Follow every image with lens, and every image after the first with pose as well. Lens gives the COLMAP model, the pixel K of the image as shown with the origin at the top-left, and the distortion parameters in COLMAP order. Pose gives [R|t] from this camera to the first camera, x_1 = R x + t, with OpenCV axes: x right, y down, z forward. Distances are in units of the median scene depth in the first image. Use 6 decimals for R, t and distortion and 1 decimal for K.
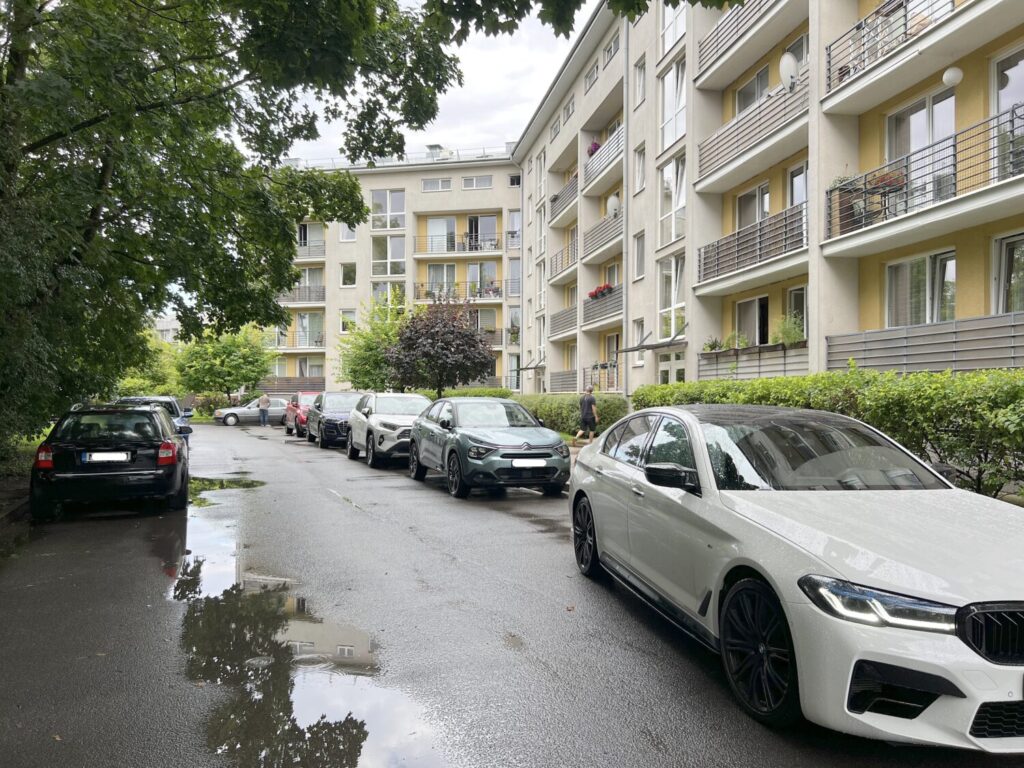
lens RADIAL K [[771.1, 0, 516.0], [0, 771.1, 391.3], [0, 0, 1]] dist [0.064147, -0.078100]
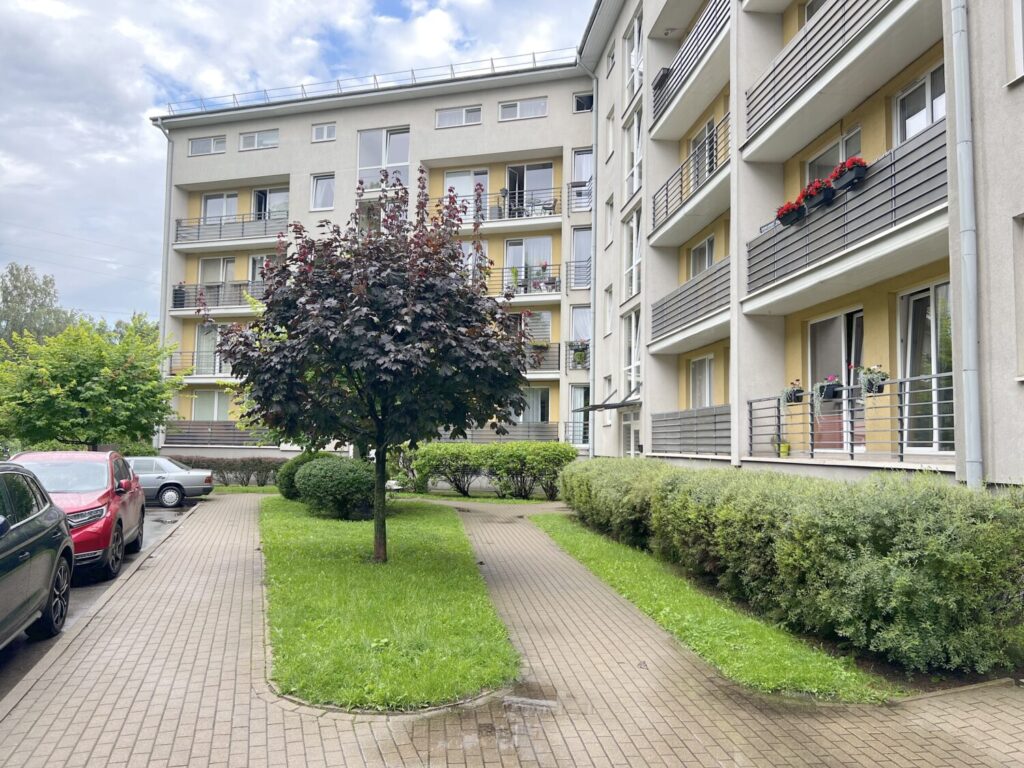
lens RADIAL K [[771.1, 0, 515.9], [0, 771.1, 391.3], [0, 0, 1]] dist [0.064147, -0.078100]
pose [[0.996815, 0.006952, -0.079451, -0.004350], [-0.012062, 0.997875, -0.064030, -0.004602], [0.078837, 0.064784, 0.994780, 0.416007]]
